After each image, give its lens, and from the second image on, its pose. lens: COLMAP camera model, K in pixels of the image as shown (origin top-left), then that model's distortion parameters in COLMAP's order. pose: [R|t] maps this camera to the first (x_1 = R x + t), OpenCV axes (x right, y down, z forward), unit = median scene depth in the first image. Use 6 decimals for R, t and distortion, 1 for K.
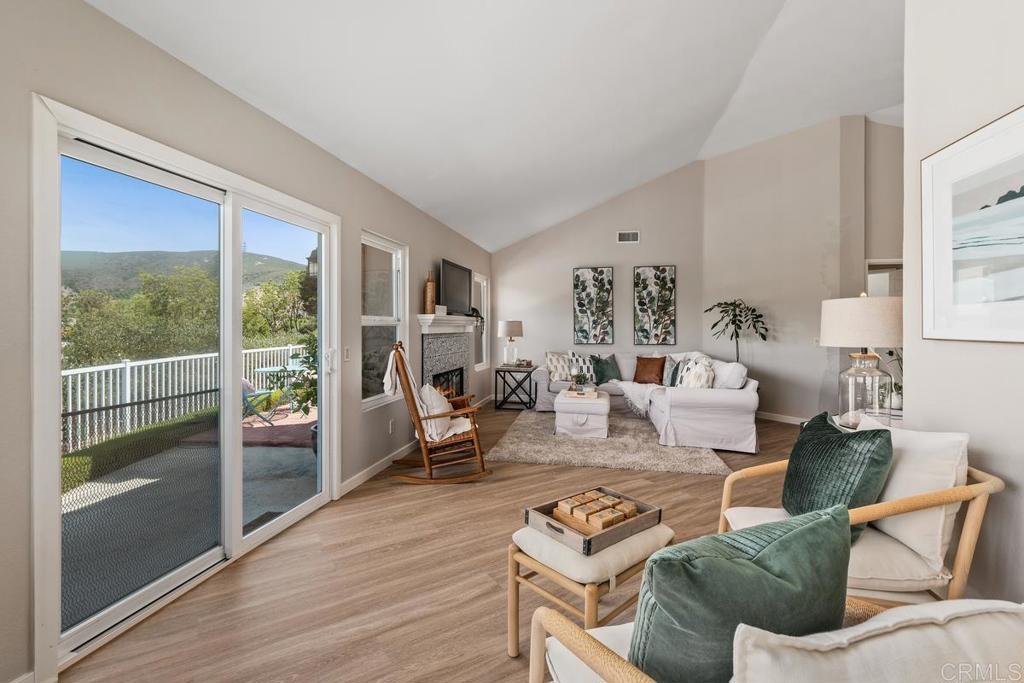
lens RADIAL K [[455.6, 0, 510.1], [0, 455.6, 326.4], [0, 0, 1]] dist [0.000944, -0.000039]
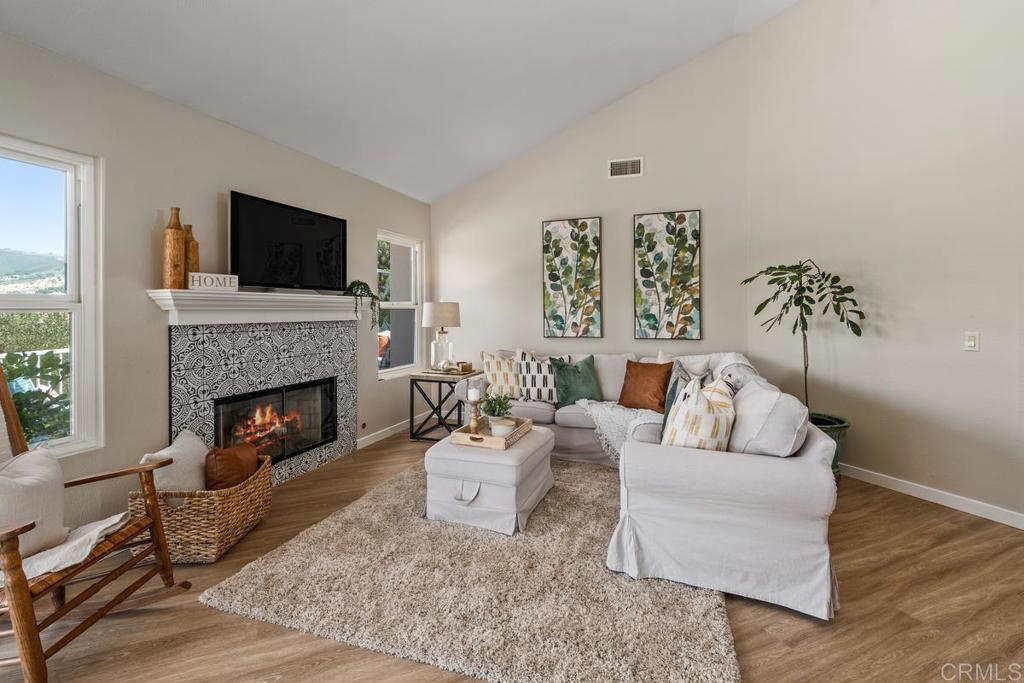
lens RADIAL K [[477.8, 0, 512.6], [0, 477.8, 308.7], [0, 0, 1]] dist [-0.002023, -0.000489]
pose [[0.991689, -0.005065, -0.128558, 0.193103], [0.004582, 0.999981, -0.004049, 0.000130], [0.128576, 0.003426, 0.991694, 0.331783]]
